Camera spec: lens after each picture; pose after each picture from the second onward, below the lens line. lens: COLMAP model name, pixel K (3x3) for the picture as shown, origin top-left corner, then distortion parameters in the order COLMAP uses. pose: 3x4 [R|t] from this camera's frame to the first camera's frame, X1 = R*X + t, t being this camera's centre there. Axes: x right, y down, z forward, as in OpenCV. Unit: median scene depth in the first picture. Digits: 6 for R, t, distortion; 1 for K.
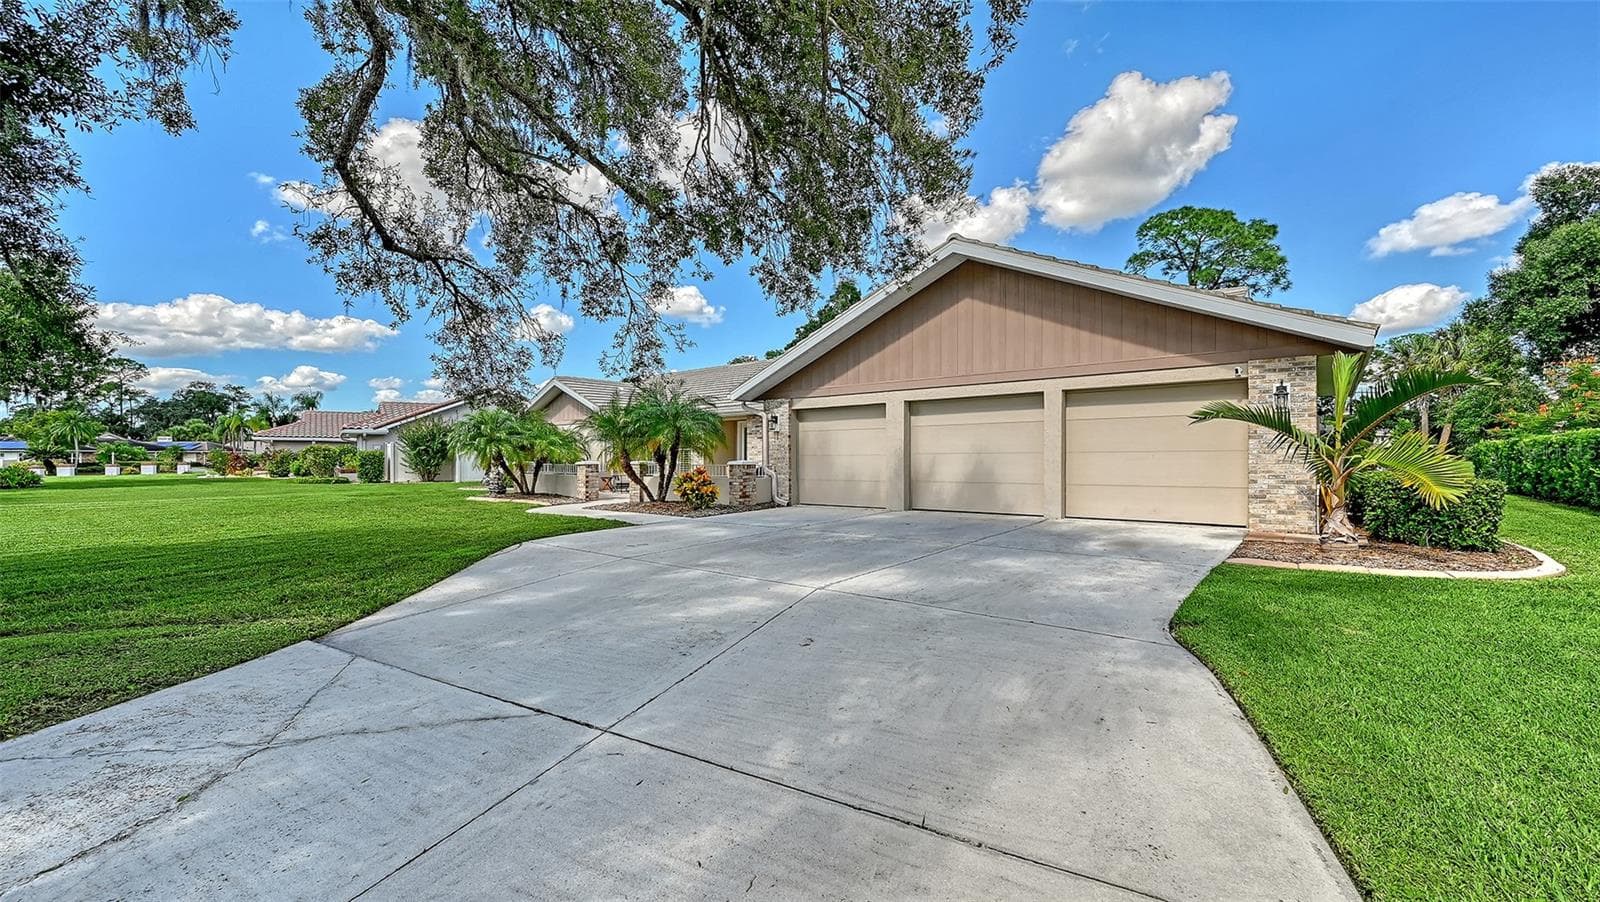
lens RADIAL K [[648.3, 0, 805.8], [0, 648.3, 451.0], [0, 0, 1]] dist [-0.000623, 0.000568]
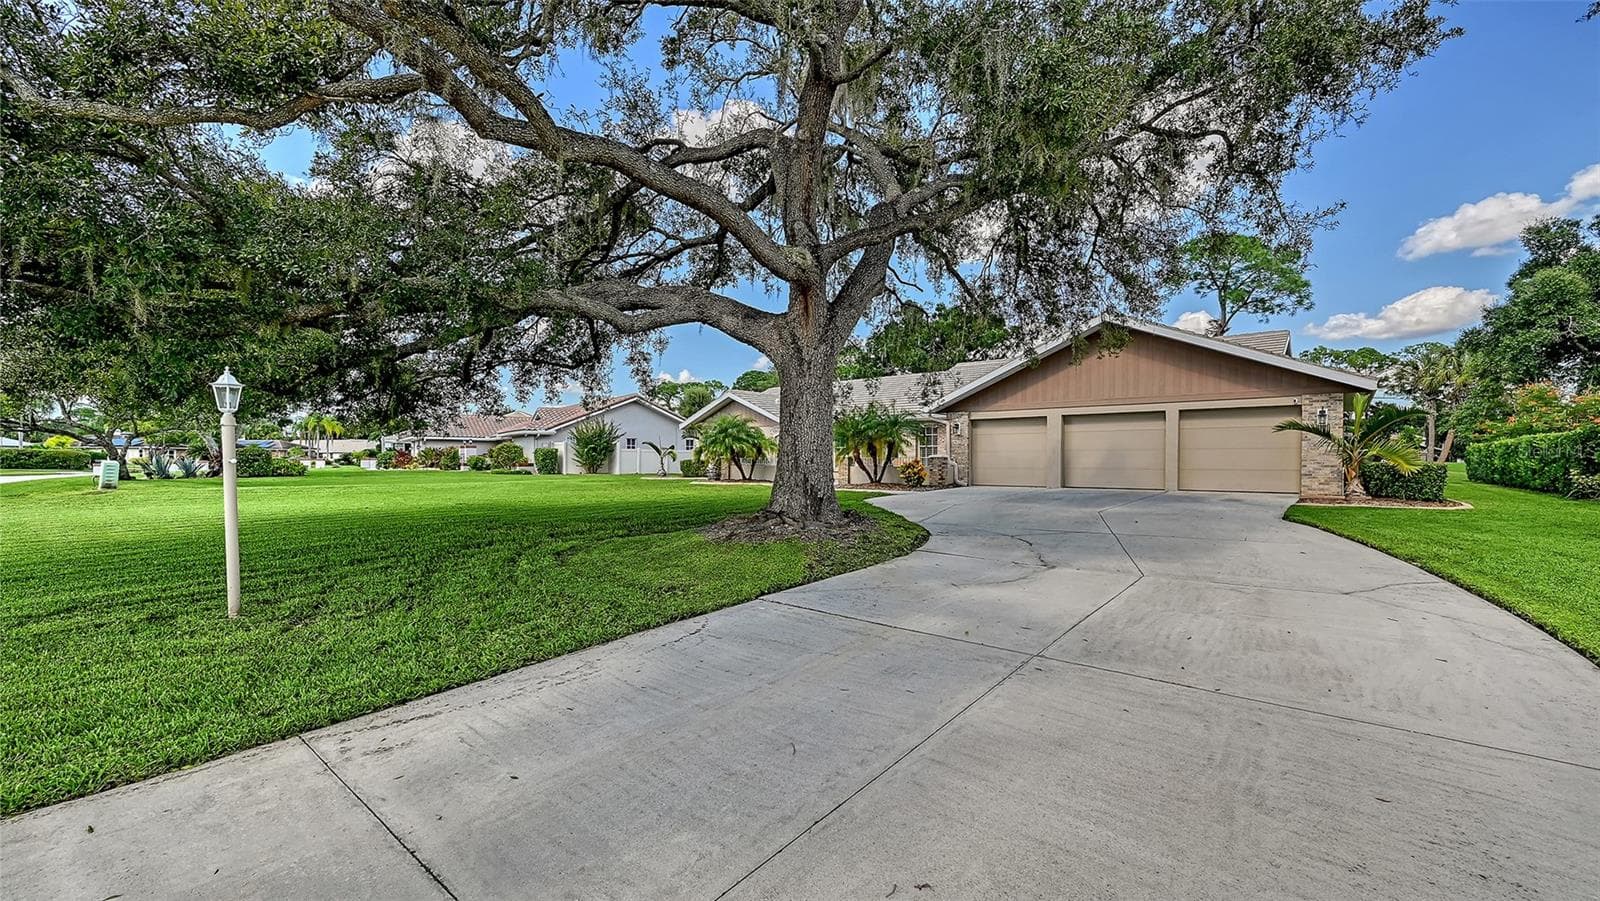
lens RADIAL K [[648.3, 0, 796.5], [0, 648.3, 459.3], [0, 0, 1]] dist [-0.000623, 0.000568]
pose [[0.999745, 0.004967, -0.022030, -0.376522], [-0.004724, 0.999928, 0.011069, 0.010536], [0.022083, -0.010963, 0.999696, -0.454247]]
